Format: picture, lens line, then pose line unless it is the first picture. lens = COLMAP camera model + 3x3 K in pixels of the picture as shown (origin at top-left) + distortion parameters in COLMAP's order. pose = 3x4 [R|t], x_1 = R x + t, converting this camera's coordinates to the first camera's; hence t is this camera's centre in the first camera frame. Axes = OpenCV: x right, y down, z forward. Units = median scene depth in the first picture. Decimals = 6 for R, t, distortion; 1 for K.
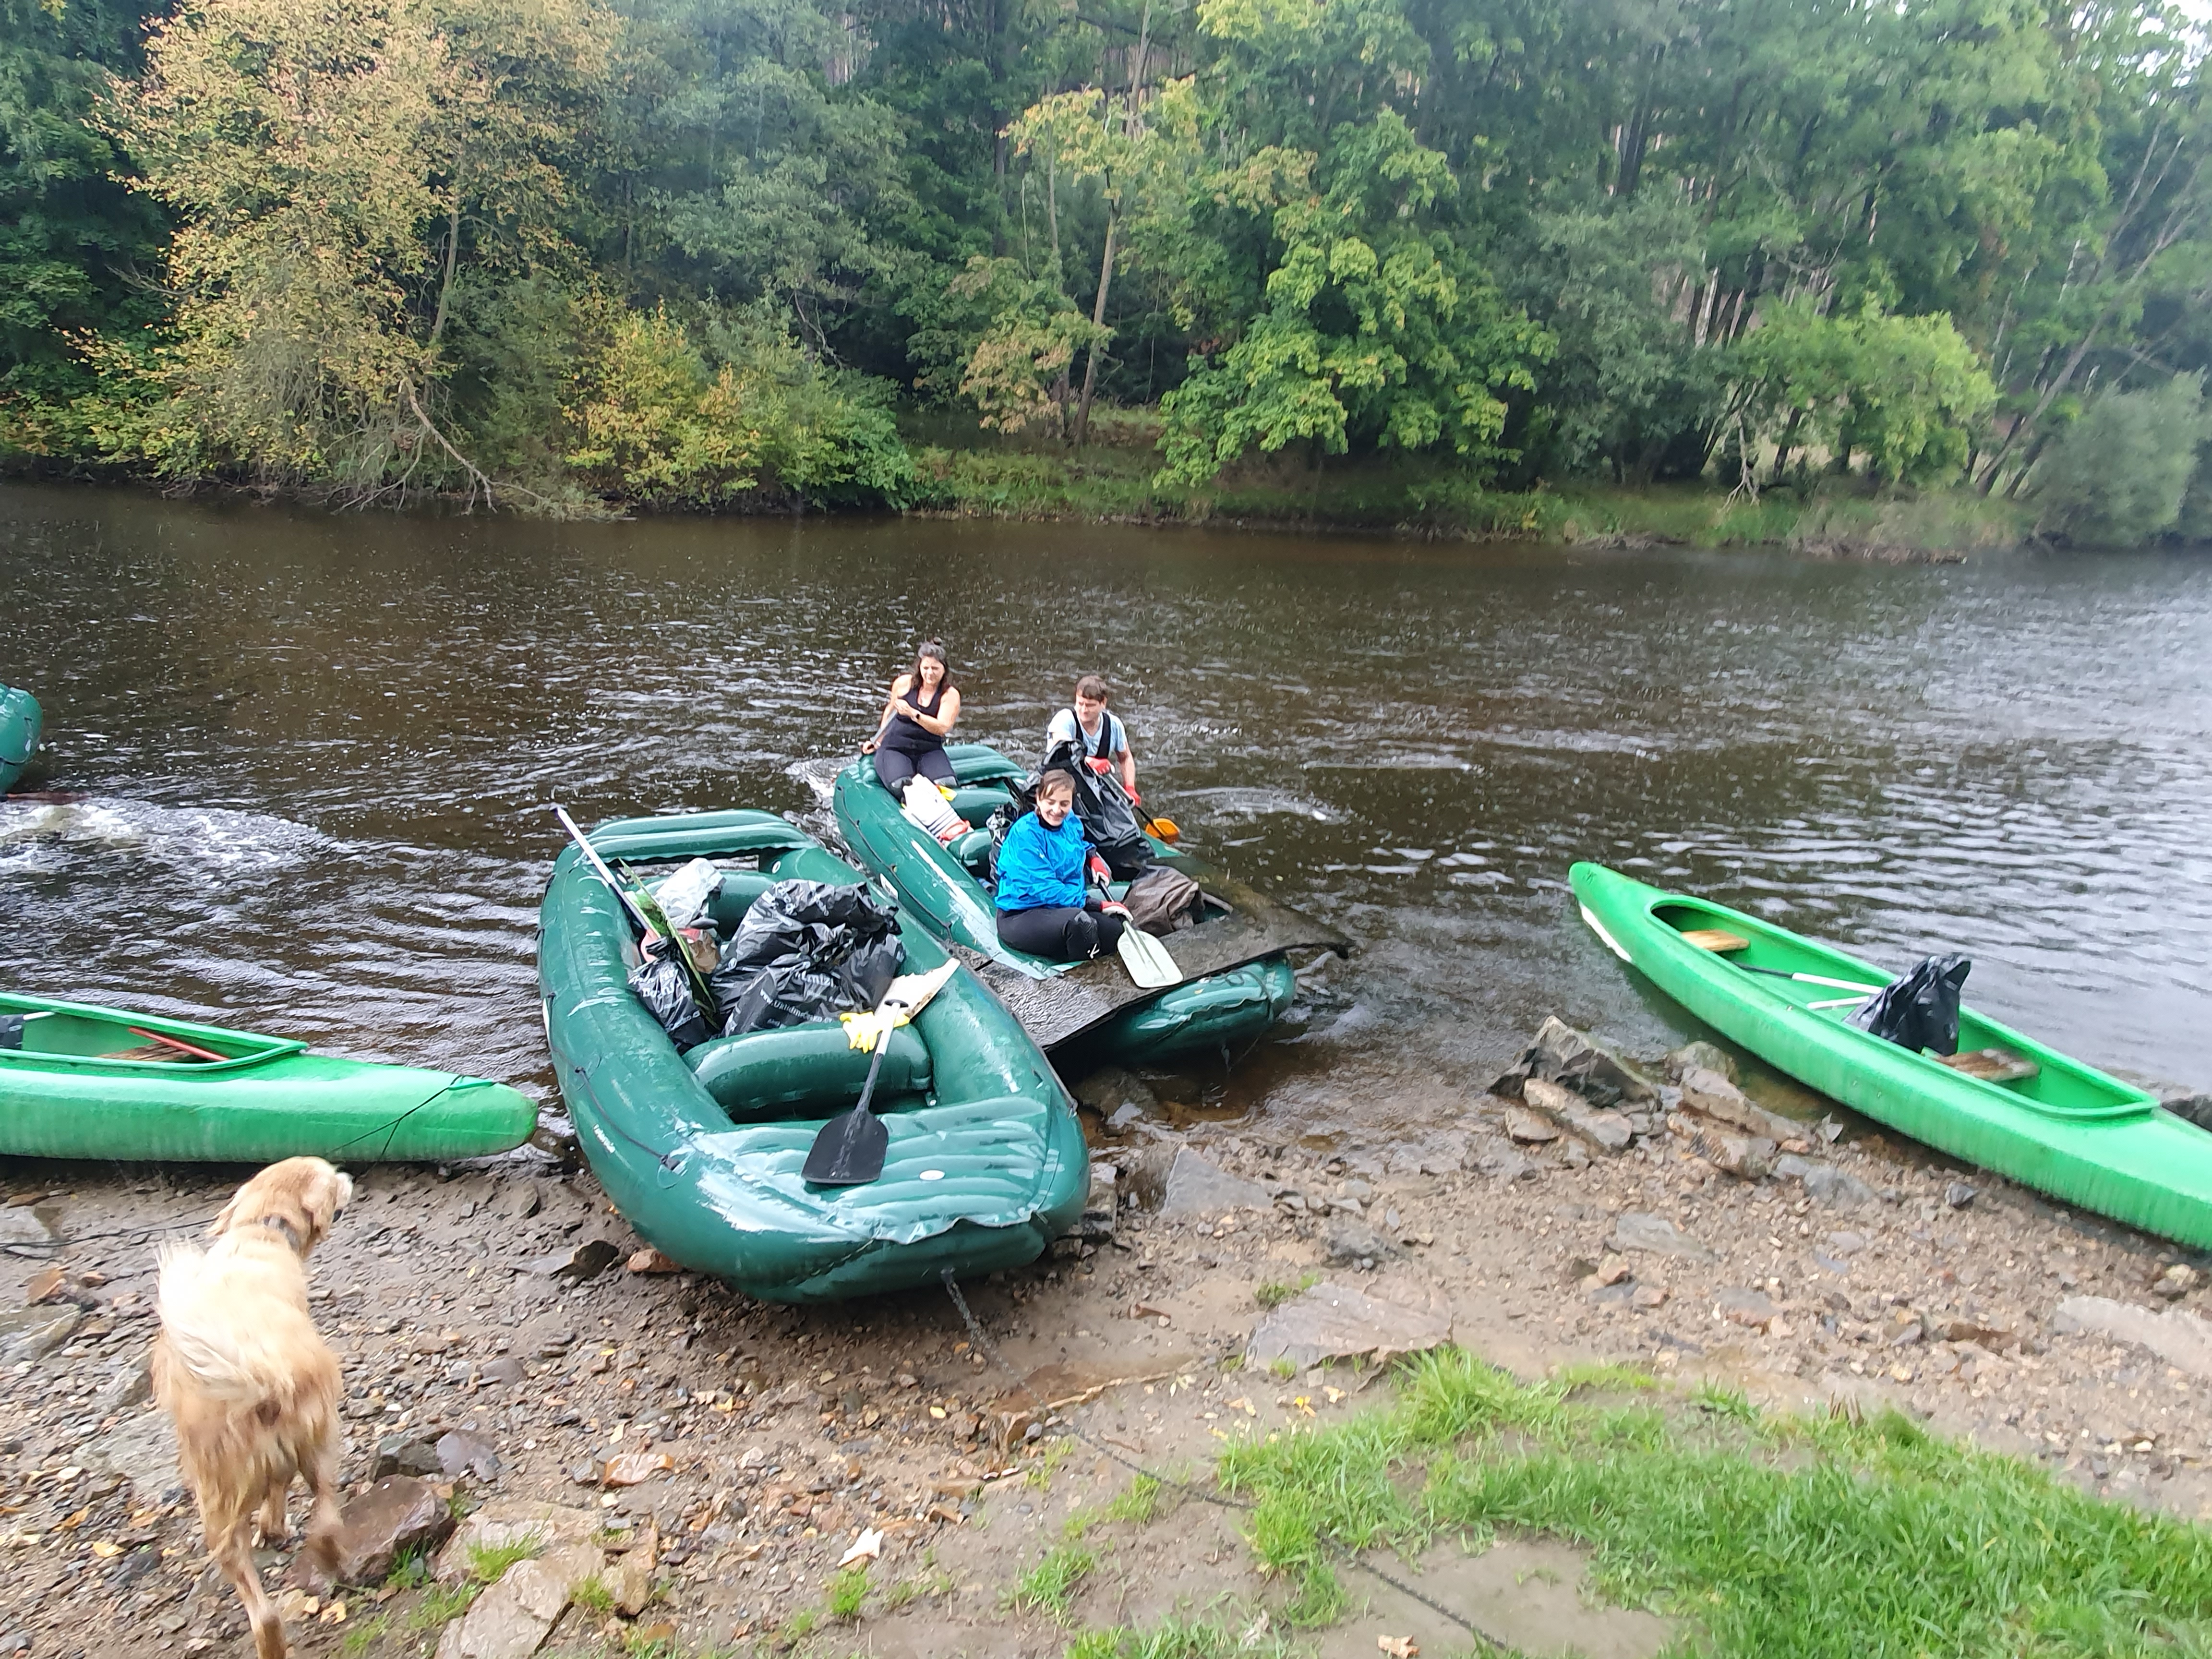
lens RADIAL K [[1246.8, 0, 1108.5], [0, 1246.8, 835.7], [0, 0, 1]] dist [0.005875, 0.007933]
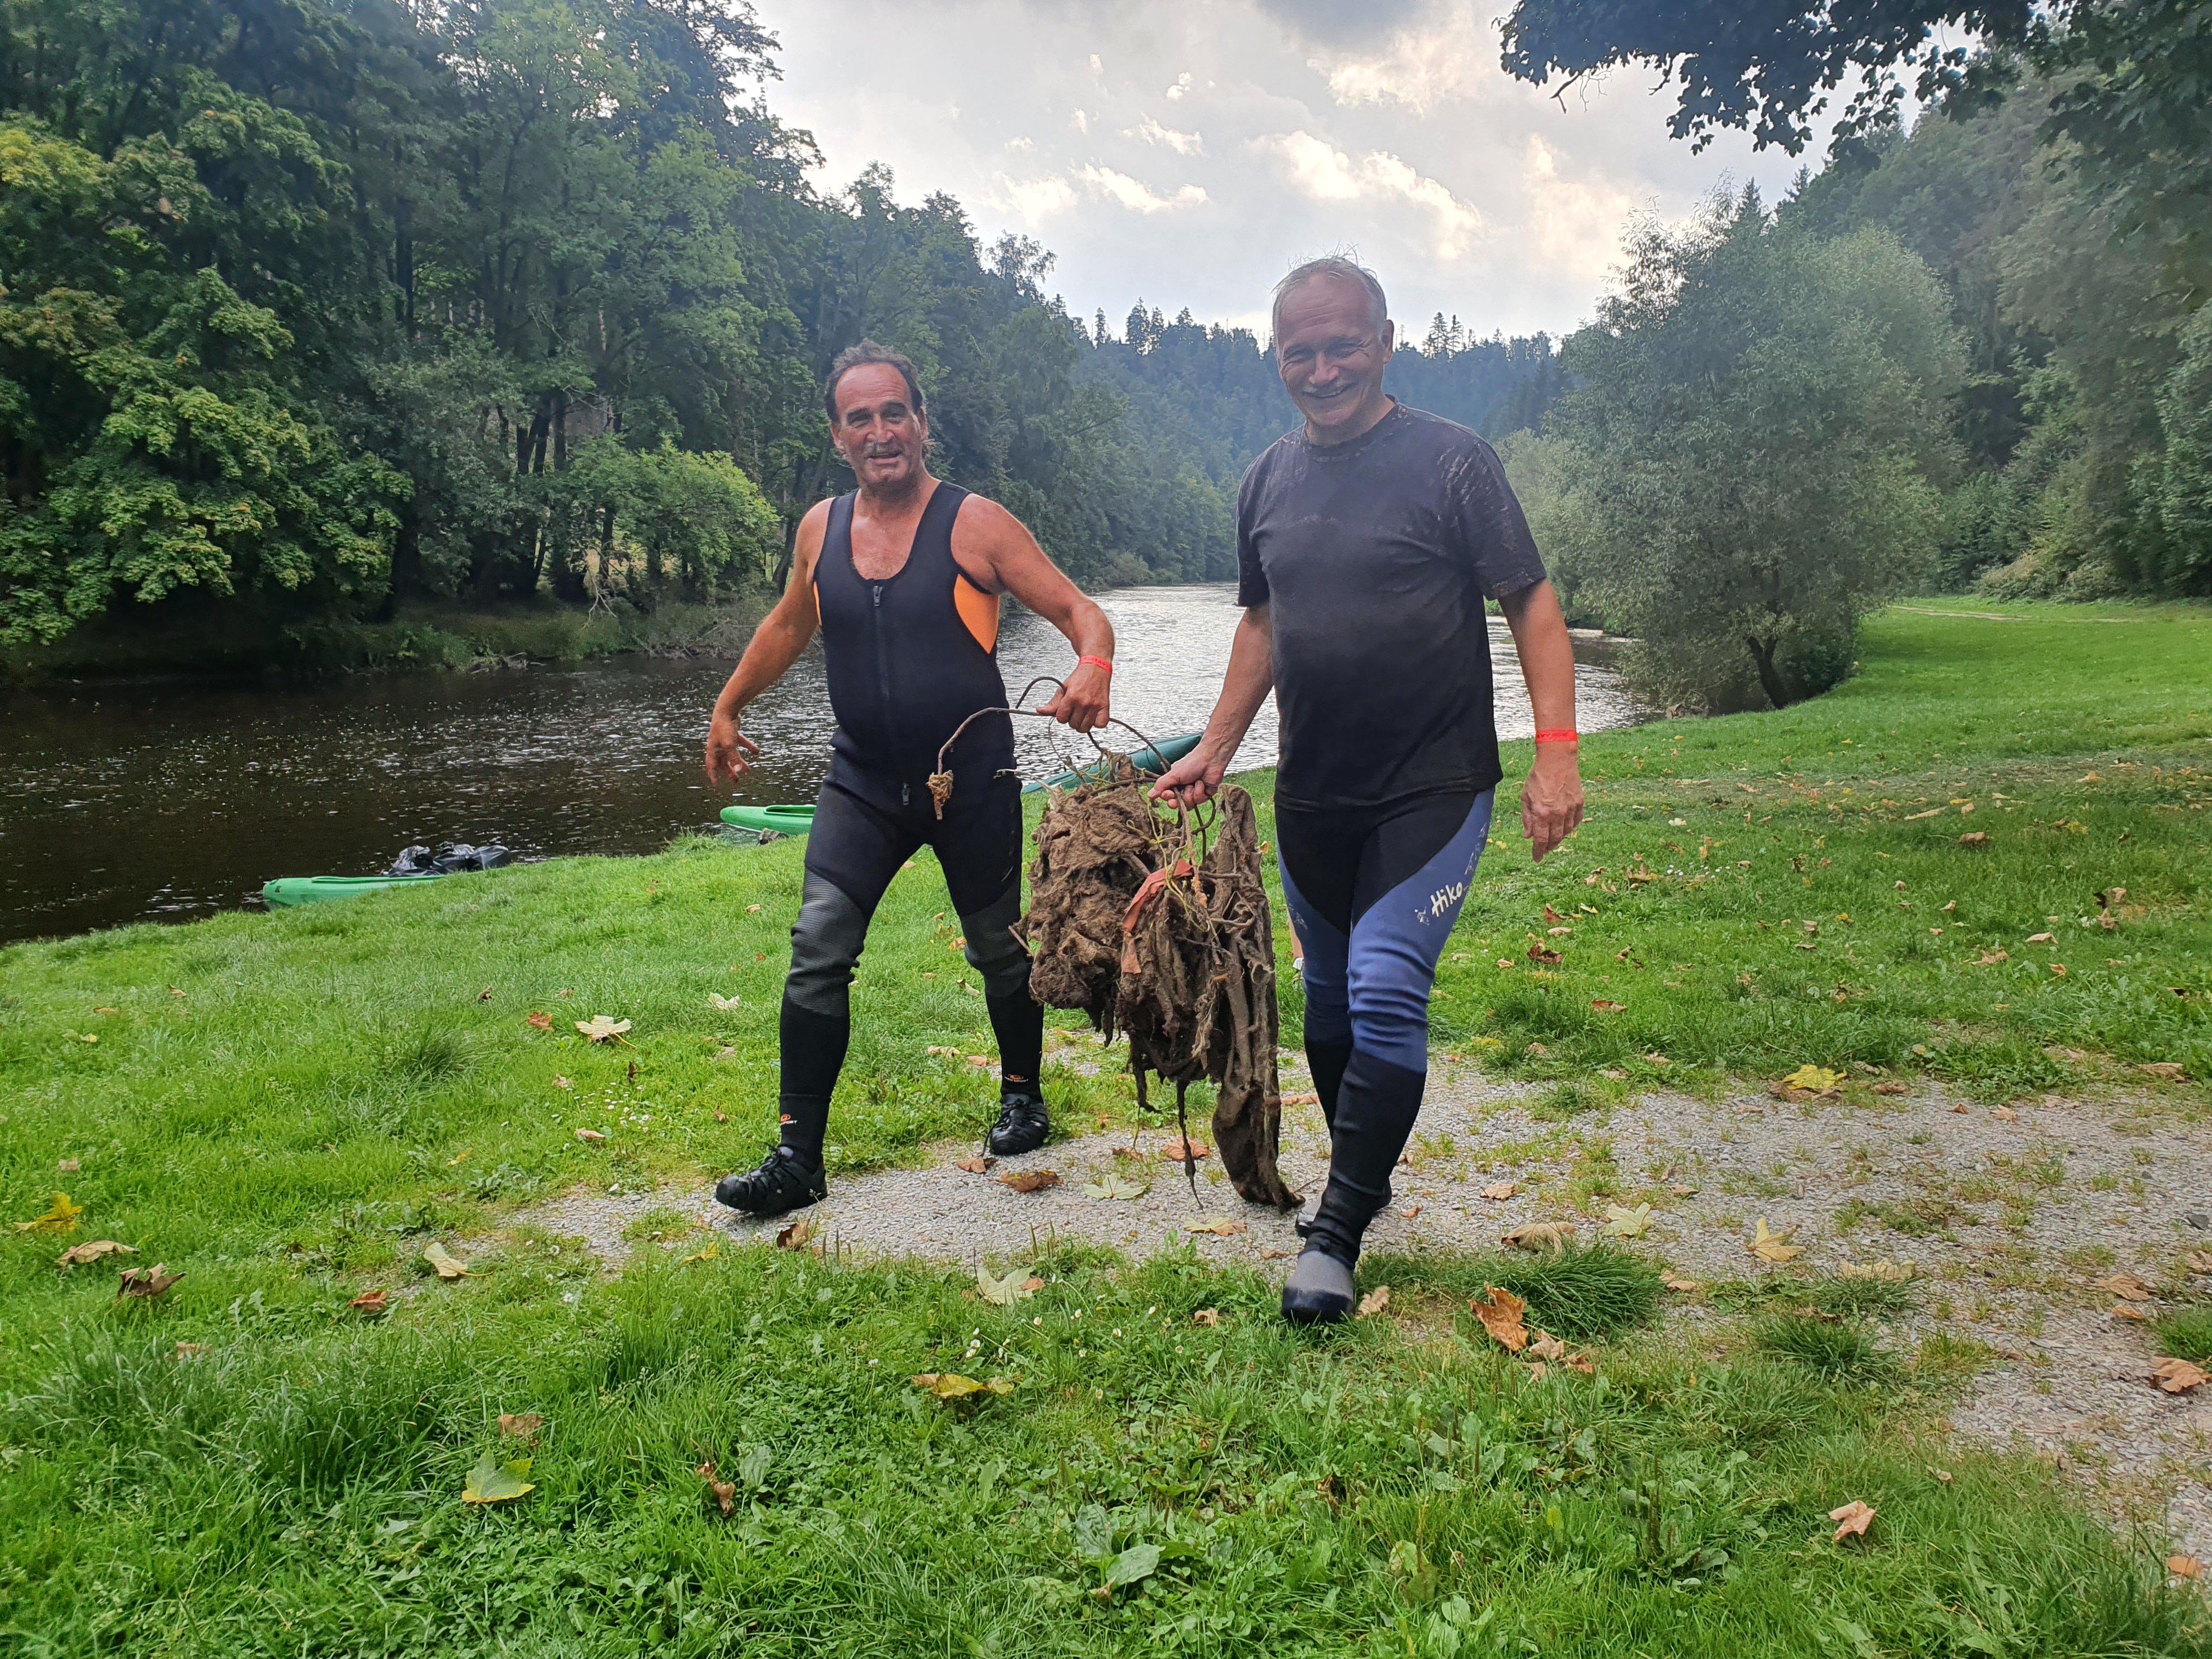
lens RADIAL K [[1730.9, 0, 1131.1], [0, 1730.9, 803.4], [0, 0, 1]] dist [0.011992, 0.016565]
pose [[0.690575, -0.147649, 0.708030, -0.315361], [0.251021, 0.967018, -0.043176, 0.079172], [-0.678303, 0.207546, 0.704862, -0.390916]]
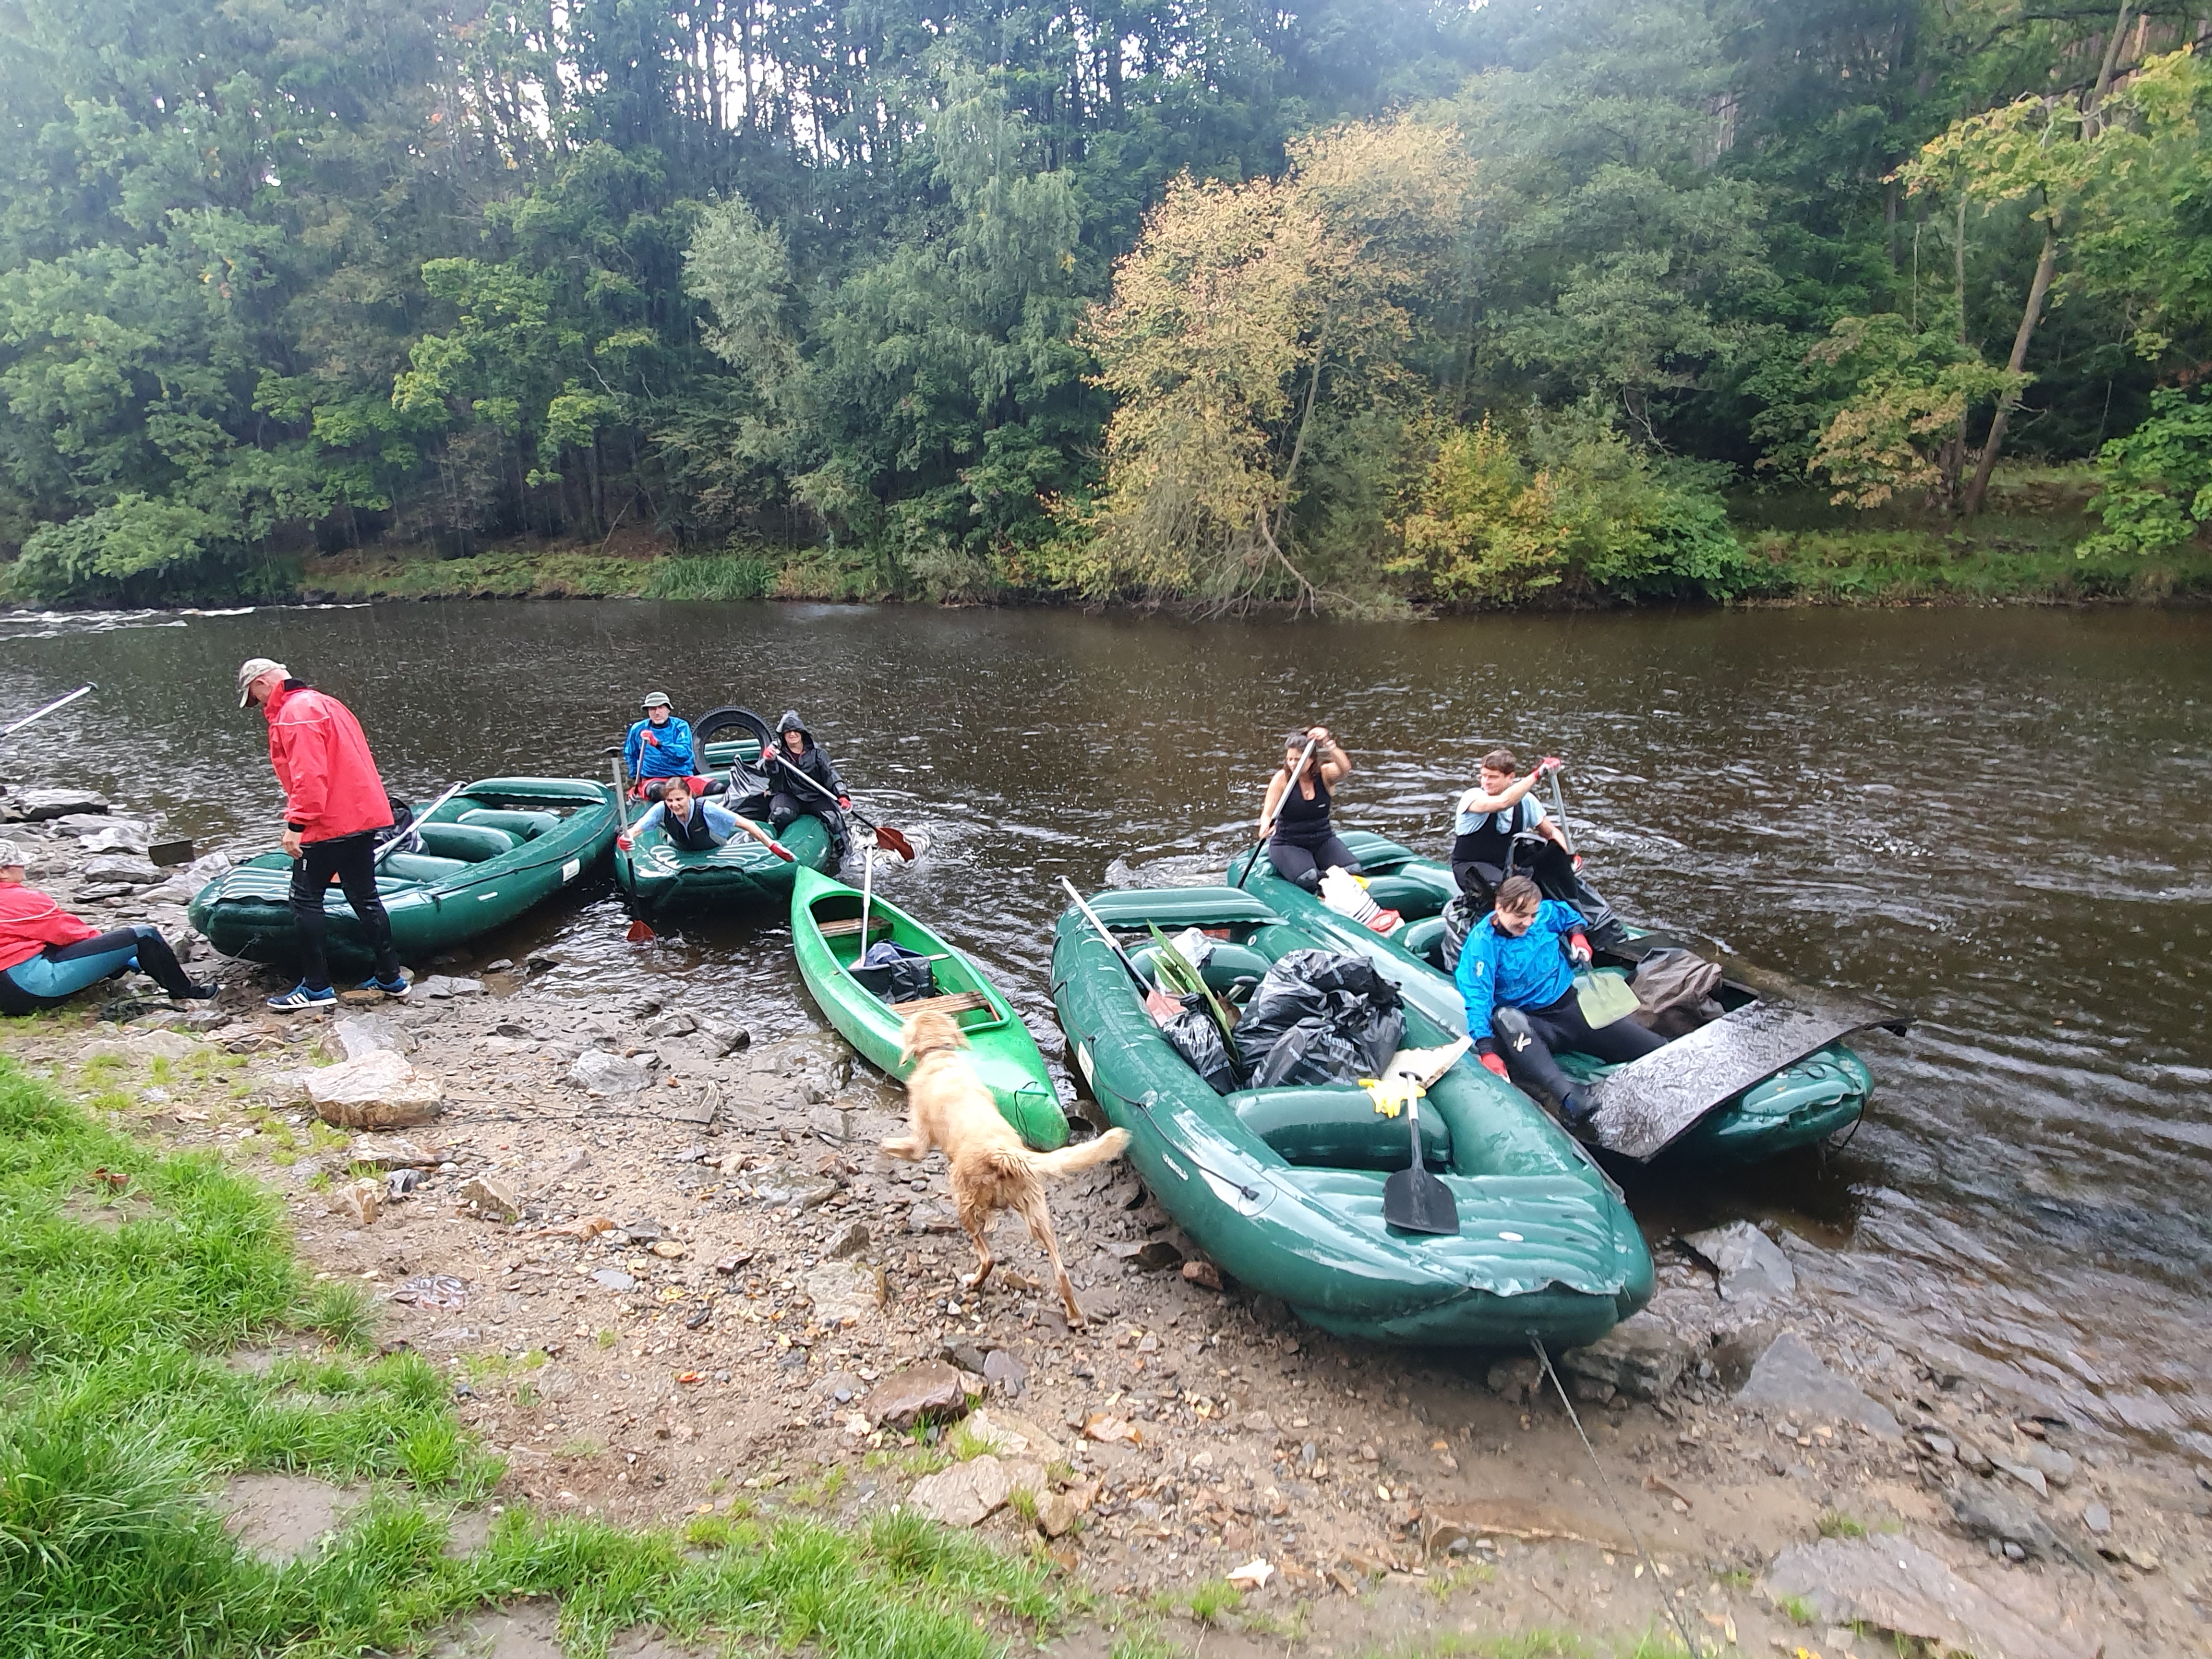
lens RADIAL K [[1246.8, 0, 1091.4], [0, 1246.8, 830.2], [0, 0, 1]] dist [0.005875, 0.007933]
pose [[0.800876, 0.072157, -0.594467, 0.023786], [-0.119418, 0.992019, -0.040471, 0.000651], [0.586802, 0.103402, 0.803101, 0.000930]]
